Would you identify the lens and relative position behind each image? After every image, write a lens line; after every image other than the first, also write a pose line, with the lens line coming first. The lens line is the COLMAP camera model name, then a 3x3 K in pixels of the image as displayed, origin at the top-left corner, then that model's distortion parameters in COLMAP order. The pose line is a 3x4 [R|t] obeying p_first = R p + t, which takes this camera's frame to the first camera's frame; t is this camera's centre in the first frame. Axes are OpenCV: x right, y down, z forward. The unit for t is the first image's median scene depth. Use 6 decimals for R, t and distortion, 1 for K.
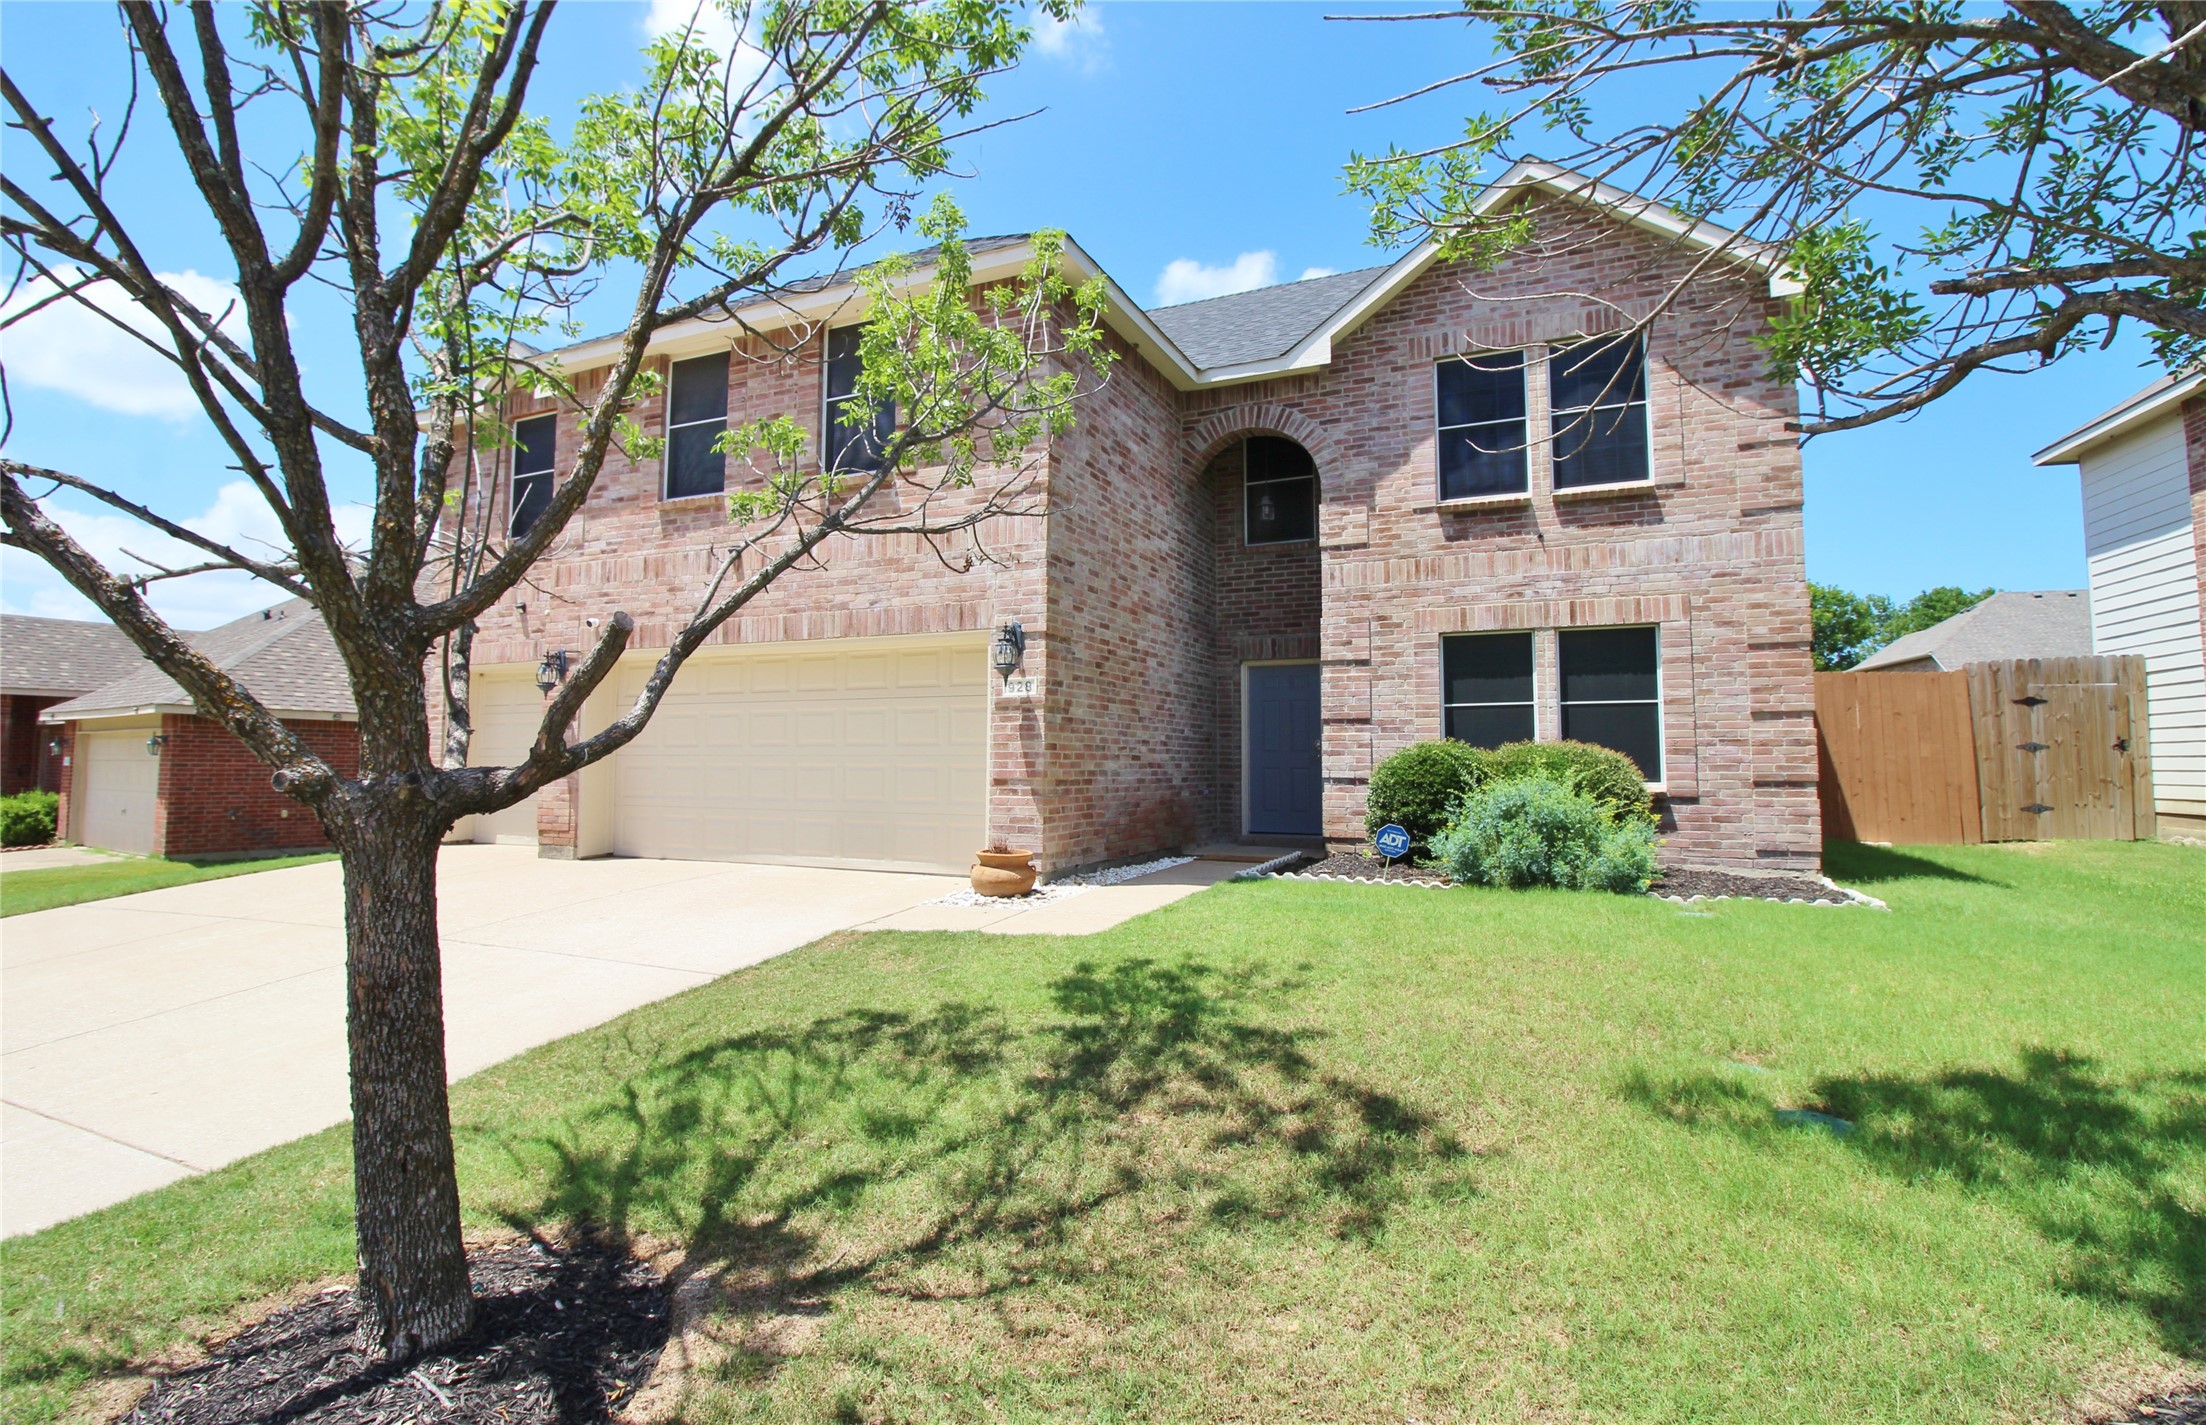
lens RADIAL K [[1013.9, 0, 1093.4], [0, 1013.9, 713.2], [0, 0, 1]] dist [-0.024262, -0.000206]
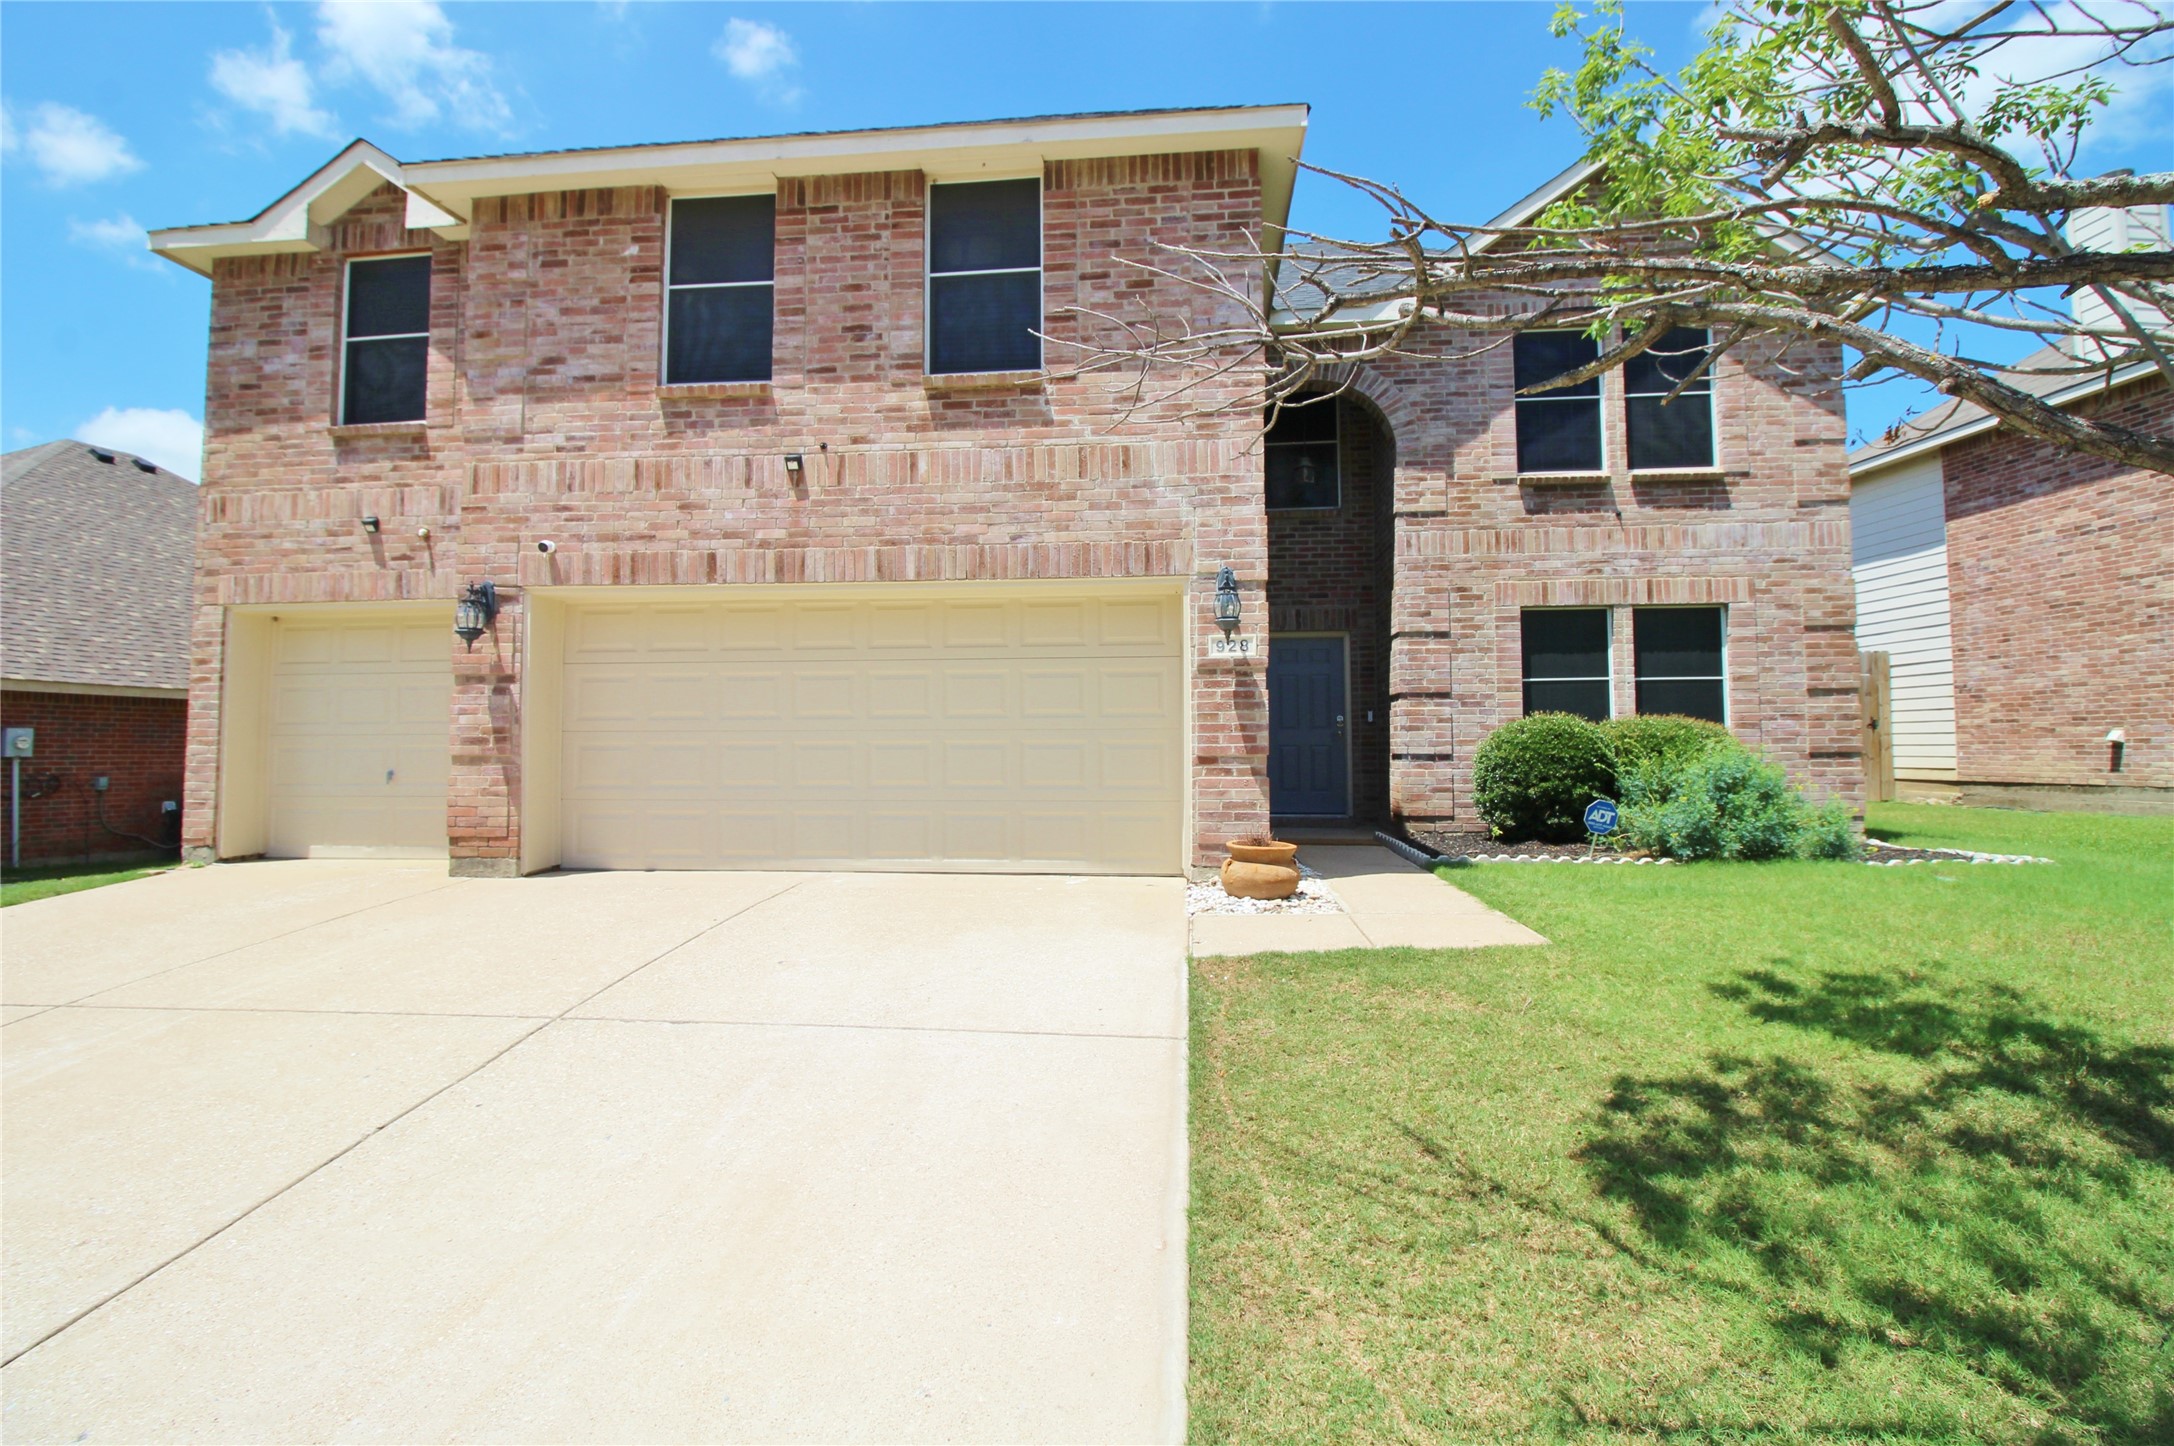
lens RADIAL K [[989.0, 0, 1085.5], [0, 989.0, 718.7], [0, 0, 1]] dist [-0.019471, -0.001674]
pose [[0.947749, 0.003225, 0.319001, -0.379610], [-0.009699, 0.999778, 0.018708, 0.016954], [-0.318870, -0.020824, 0.947570, 0.226166]]
